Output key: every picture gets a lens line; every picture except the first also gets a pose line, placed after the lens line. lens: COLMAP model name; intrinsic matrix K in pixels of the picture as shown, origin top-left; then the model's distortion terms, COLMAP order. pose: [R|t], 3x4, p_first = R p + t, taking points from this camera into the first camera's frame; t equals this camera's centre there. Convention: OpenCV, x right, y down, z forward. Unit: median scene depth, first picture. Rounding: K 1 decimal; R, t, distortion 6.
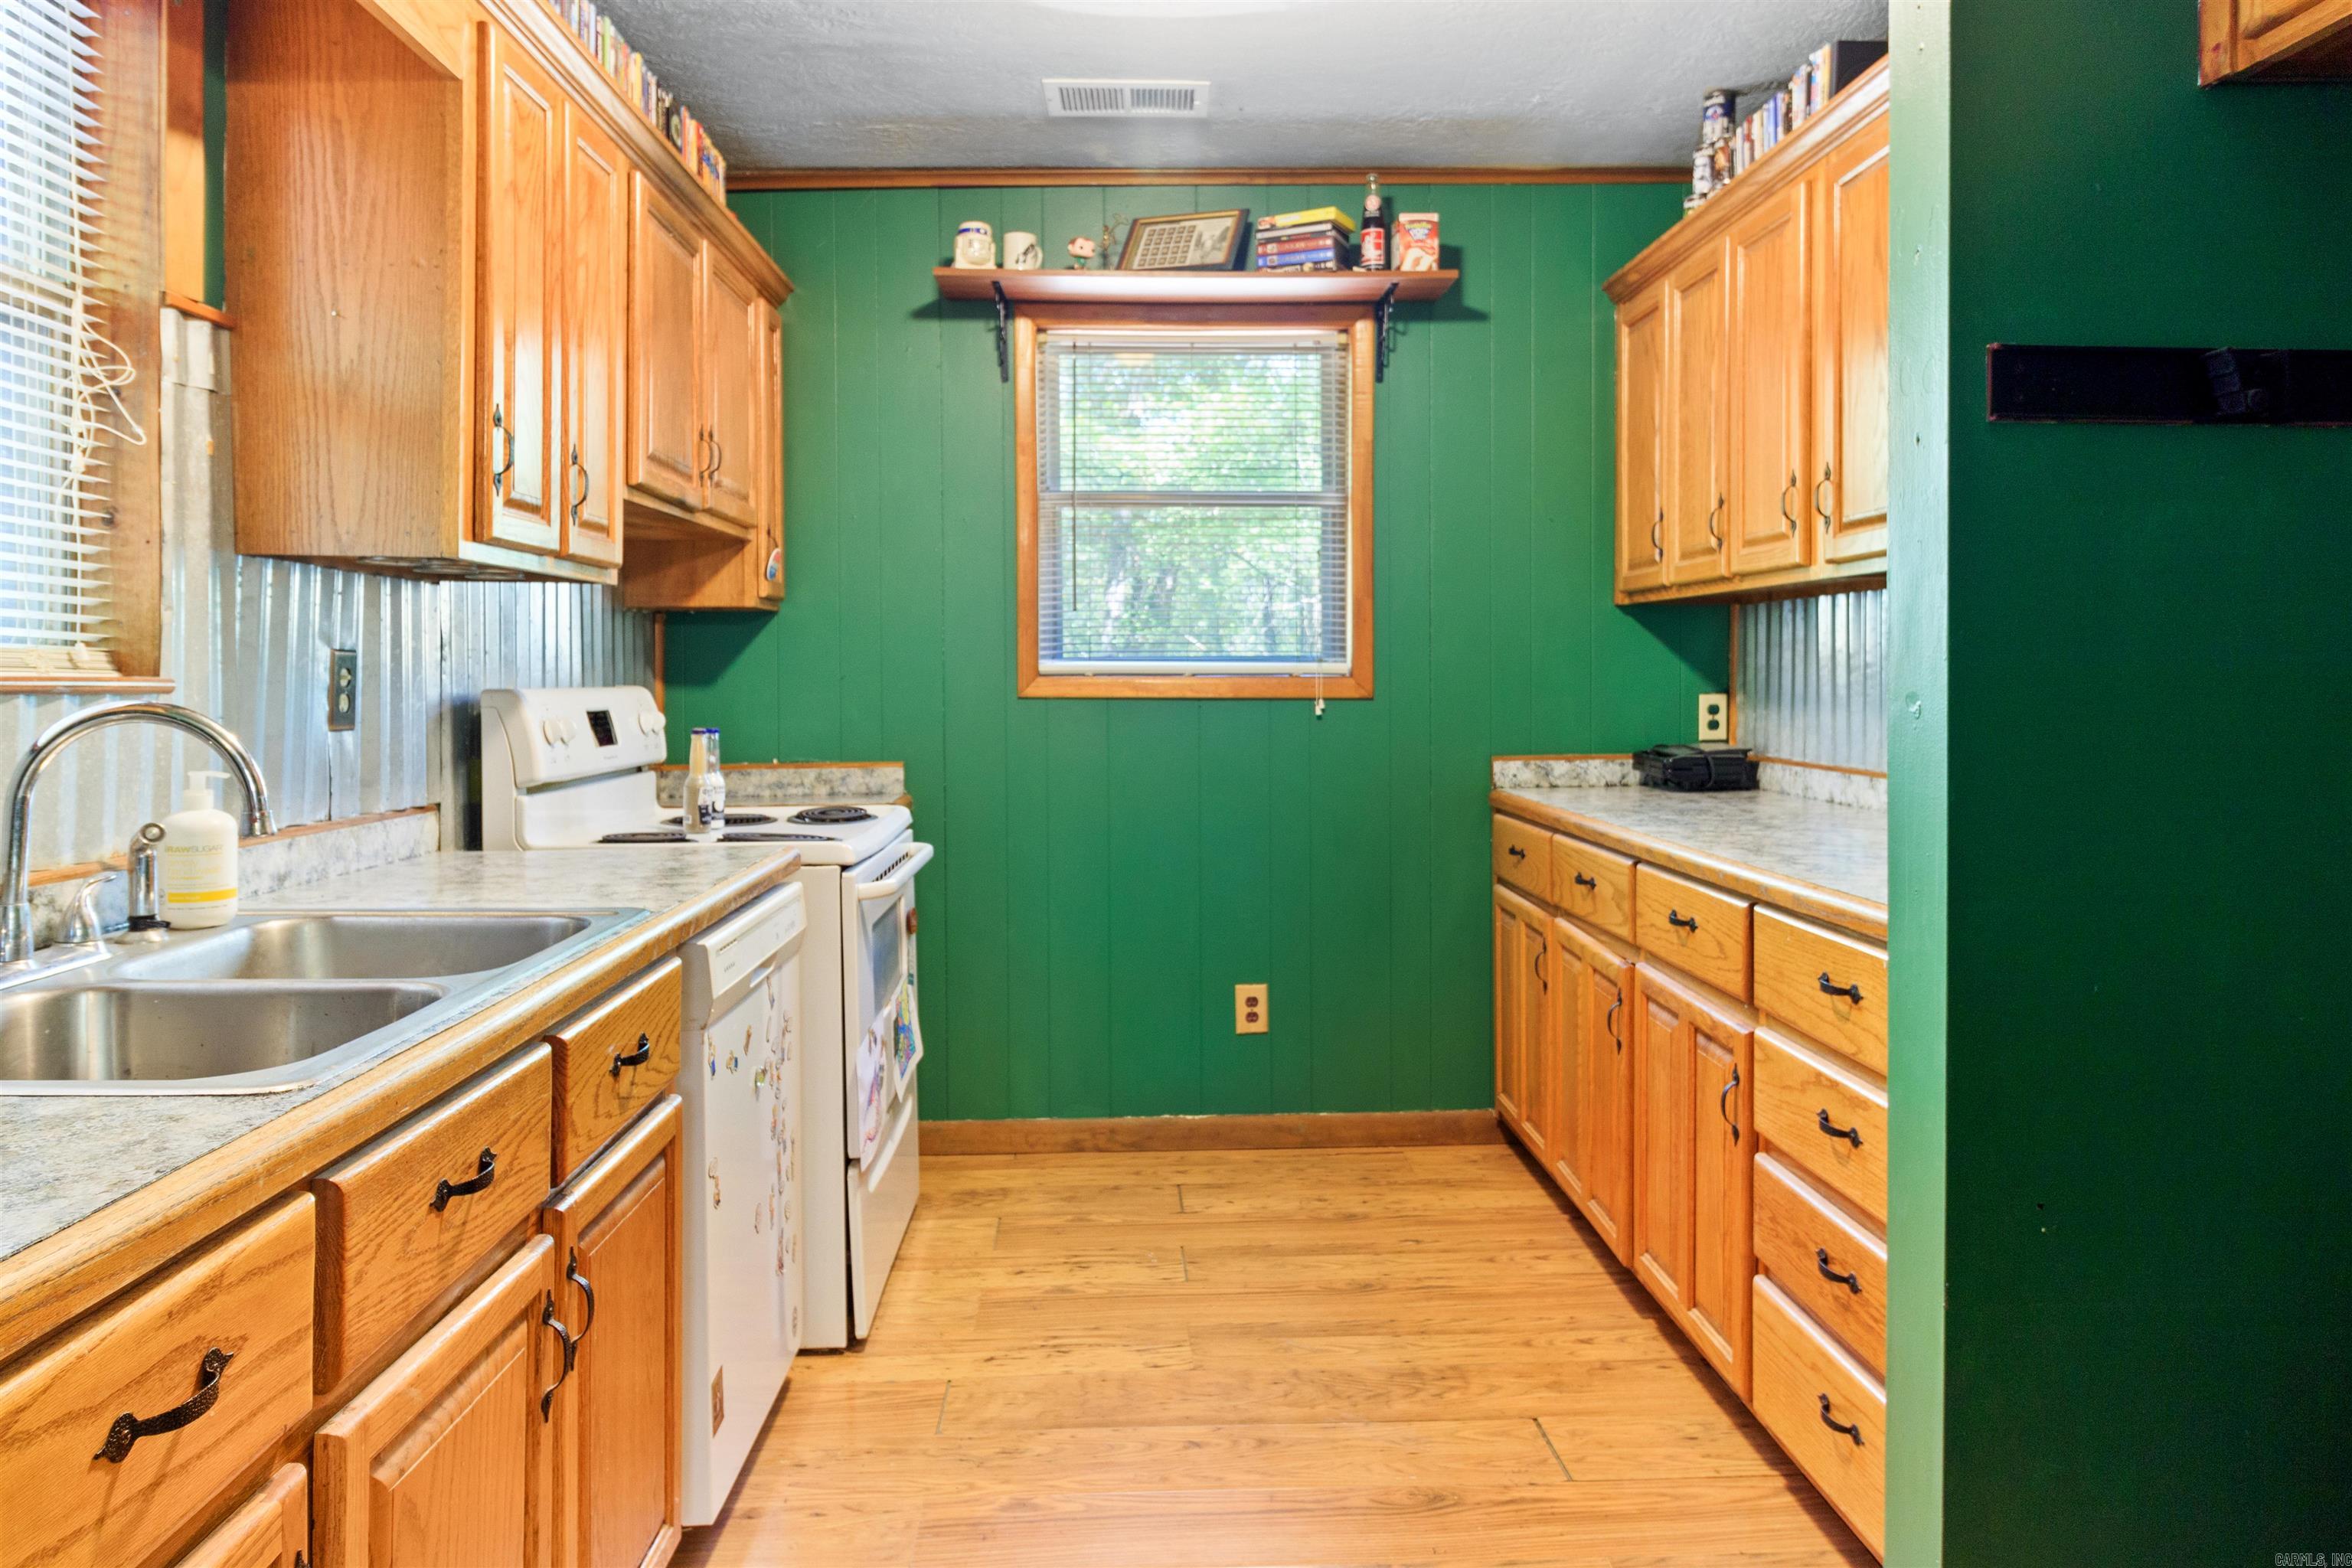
lens RADIAL K [[1516.0, 0, 1168.8], [0, 1516.0, 695.7], [0, 0, 1]] dist [0.001735, -0.000447]
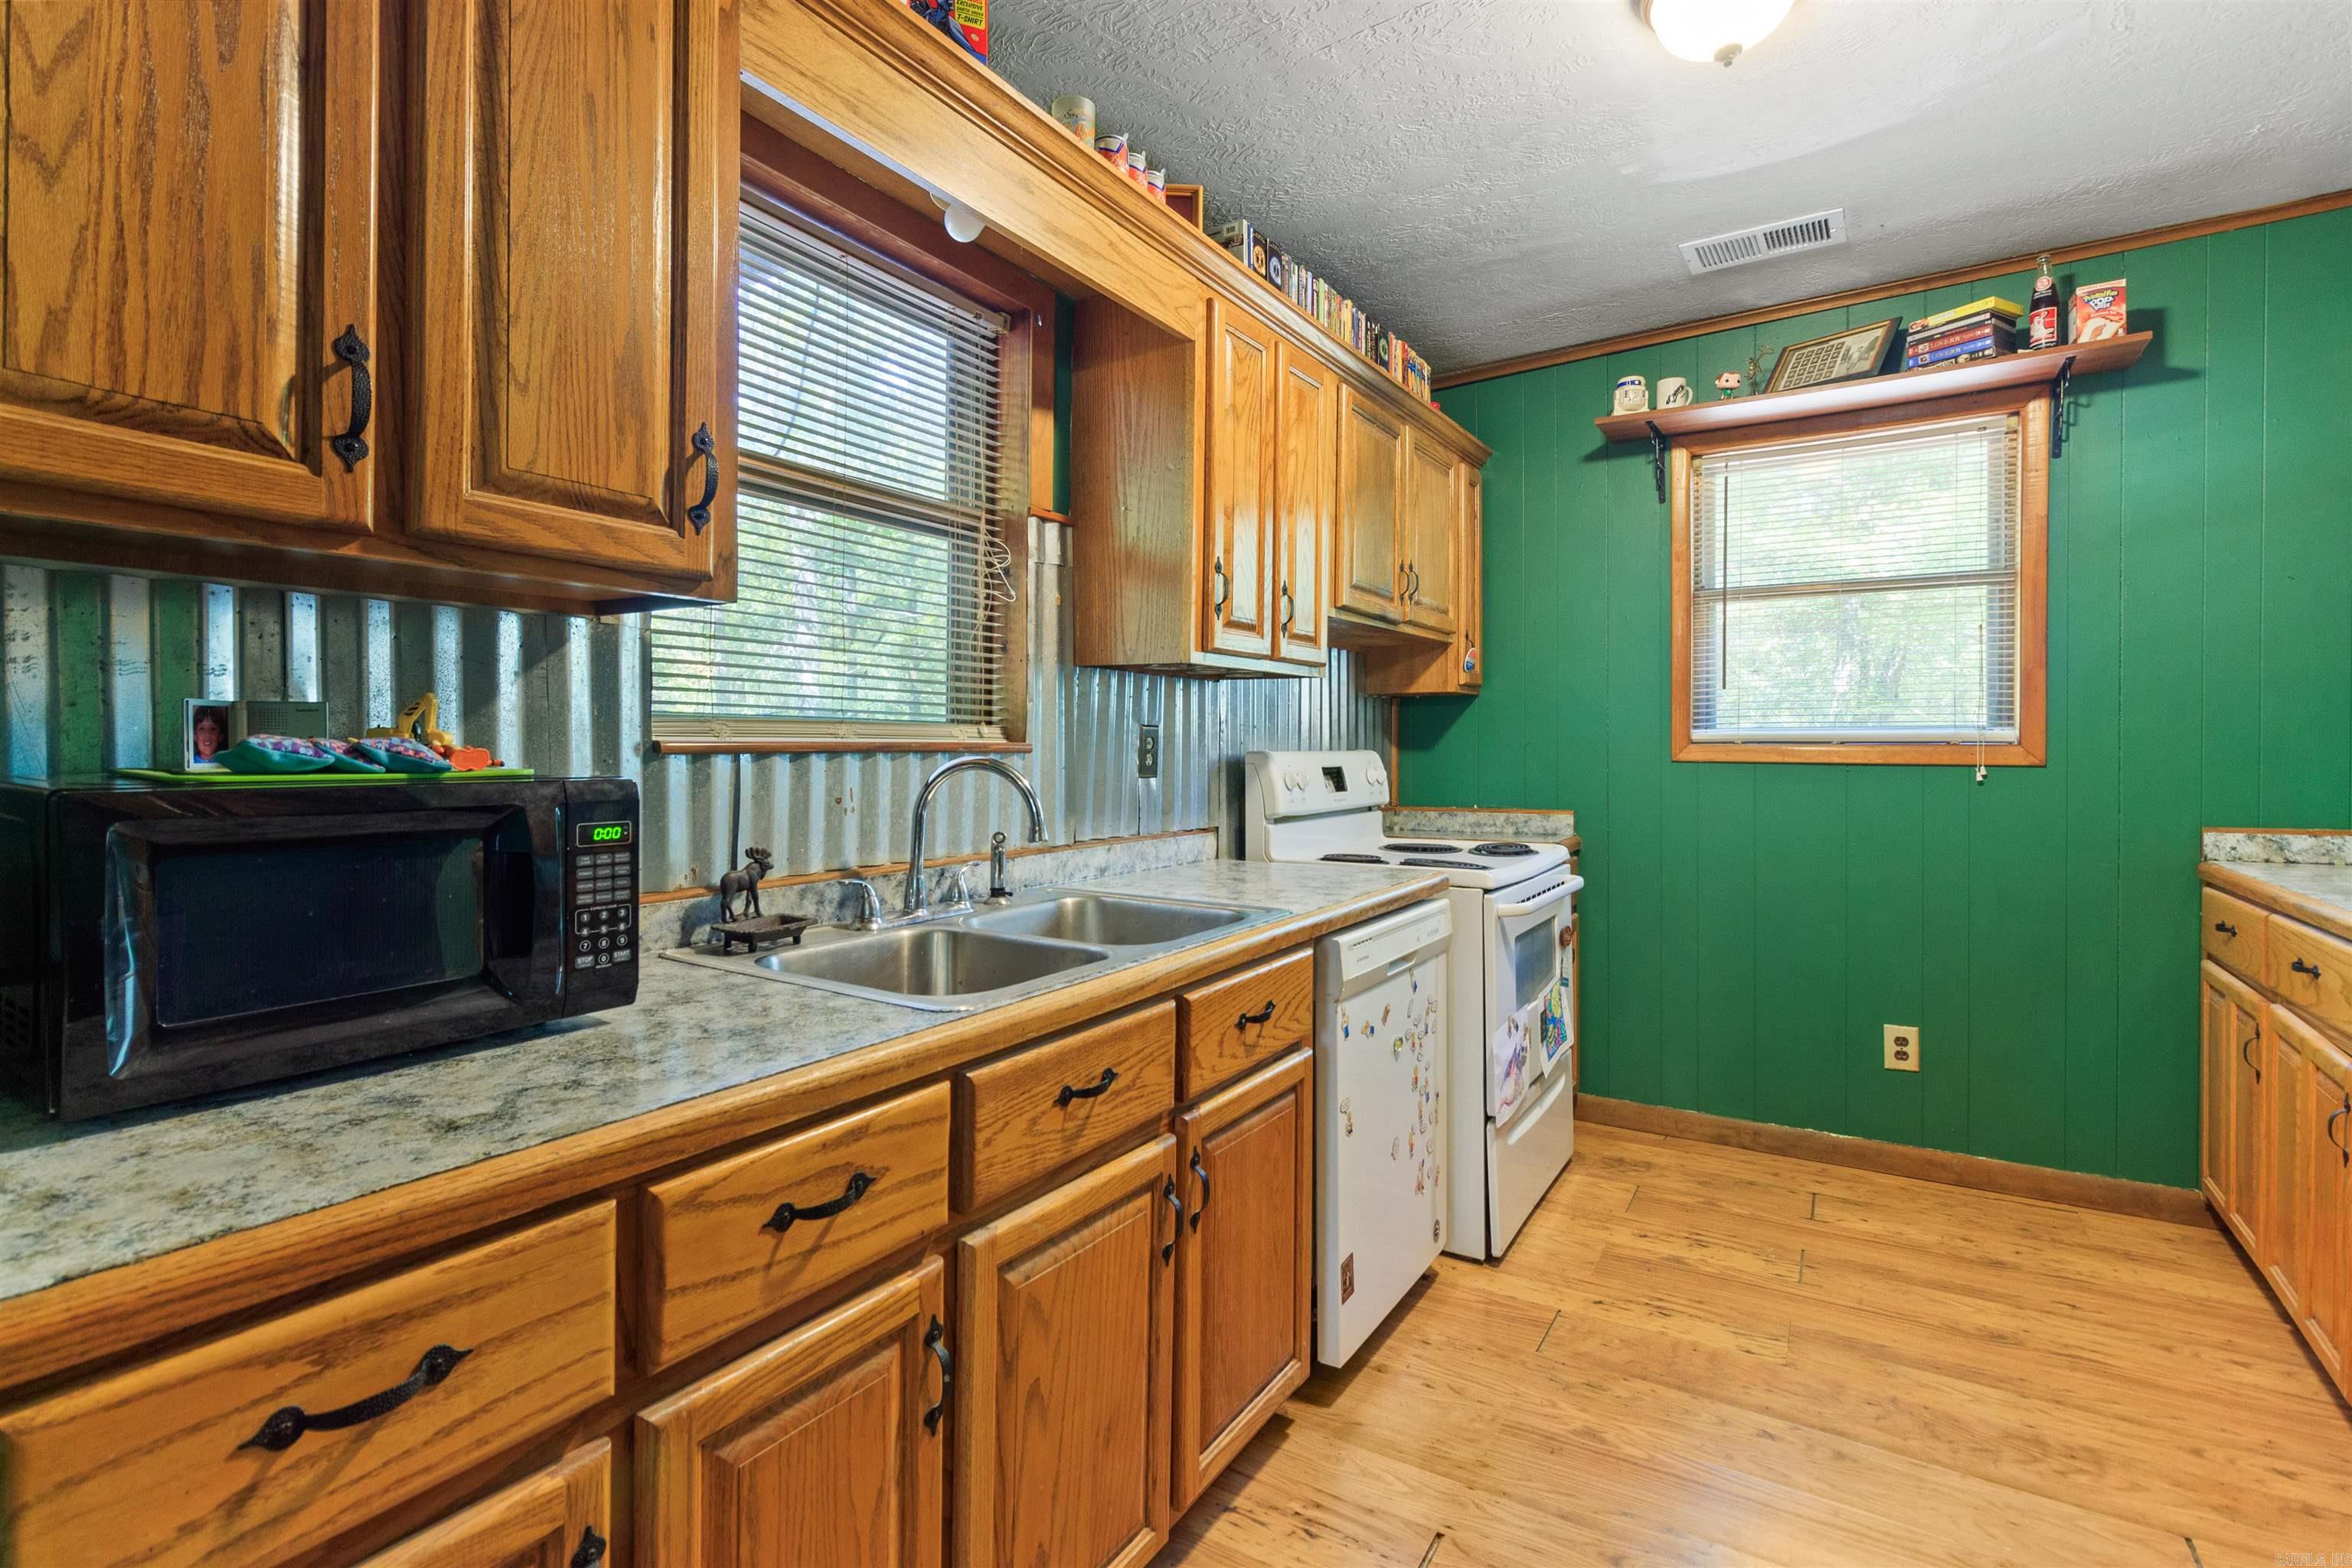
lens RADIAL K [[1076.5, 0, 1181.4], [0, 1076.5, 758.2], [0, 0, 1]] dist [-0.001310, -0.000188]
pose [[0.825205, 0.008804, -0.564765, 0.070282], [-0.008742, 0.999958, 0.002814, -0.000232], [0.564766, 0.002615, 0.825247, 0.072748]]
